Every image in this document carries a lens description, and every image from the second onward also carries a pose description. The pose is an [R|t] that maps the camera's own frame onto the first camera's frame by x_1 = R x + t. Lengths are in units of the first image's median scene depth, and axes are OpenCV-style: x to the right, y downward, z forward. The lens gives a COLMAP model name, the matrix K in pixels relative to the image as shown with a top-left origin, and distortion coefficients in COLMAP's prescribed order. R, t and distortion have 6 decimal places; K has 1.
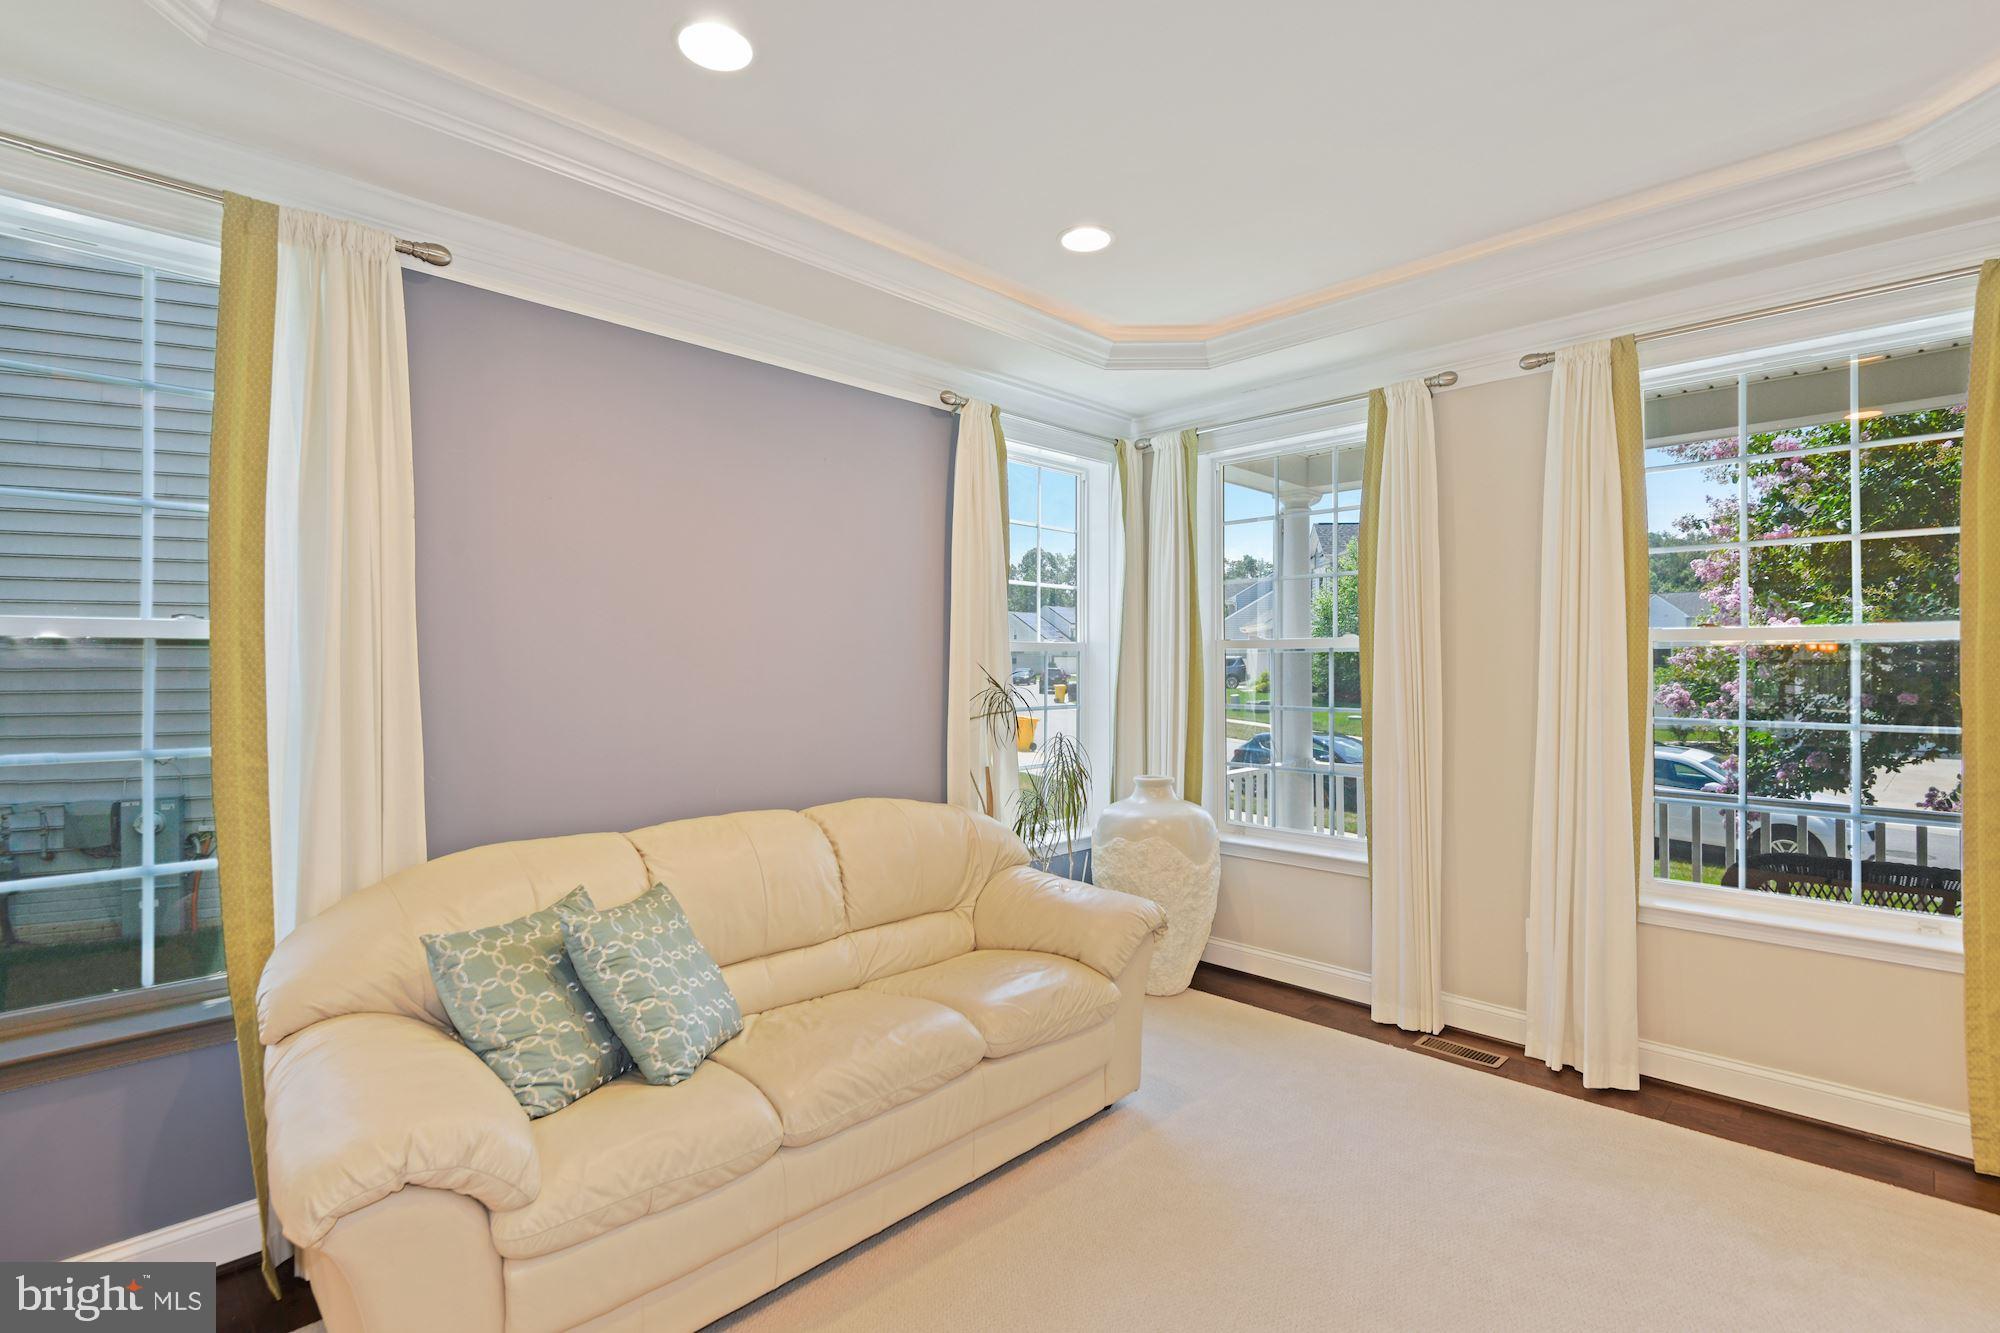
lens RADIAL K [[914.5, 0, 1000.0], [0, 914.5, 657.7], [0, 0, 1]] dist [0.002792, 0.000024]
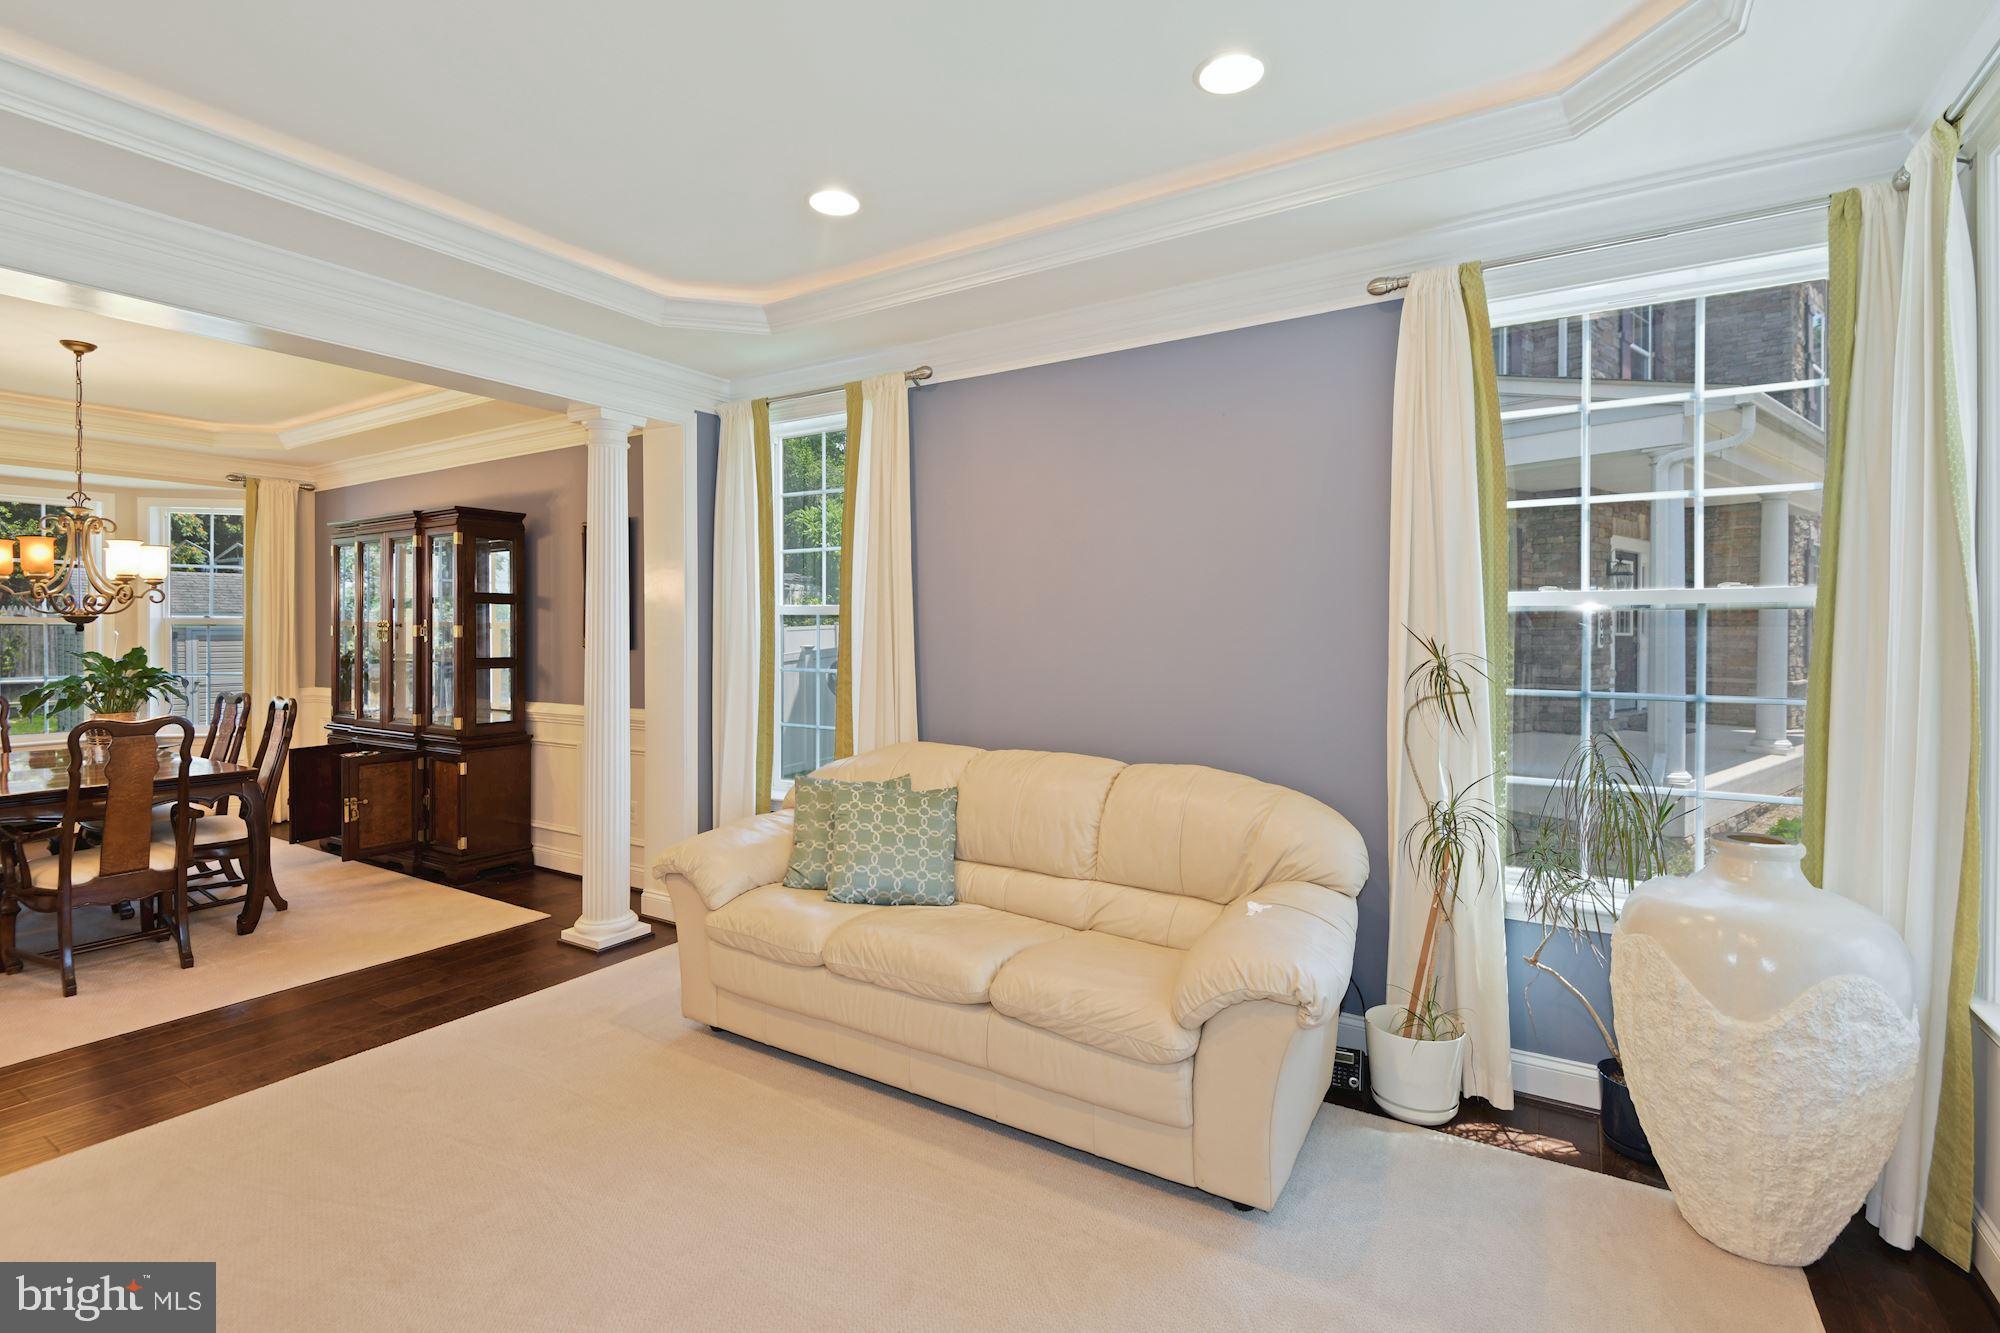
lens RADIAL K [[906.4, 0, 1034.6], [0, 906.4, 618.4], [0, 0, 1]] dist [0.001256, 0.000036]
pose [[0.209678, -0.000418, -0.977770, 0.989955], [0.000074, 1.000000, -0.000412, 0.000180], [0.977770, 0.000014, 0.209678, 0.840072]]
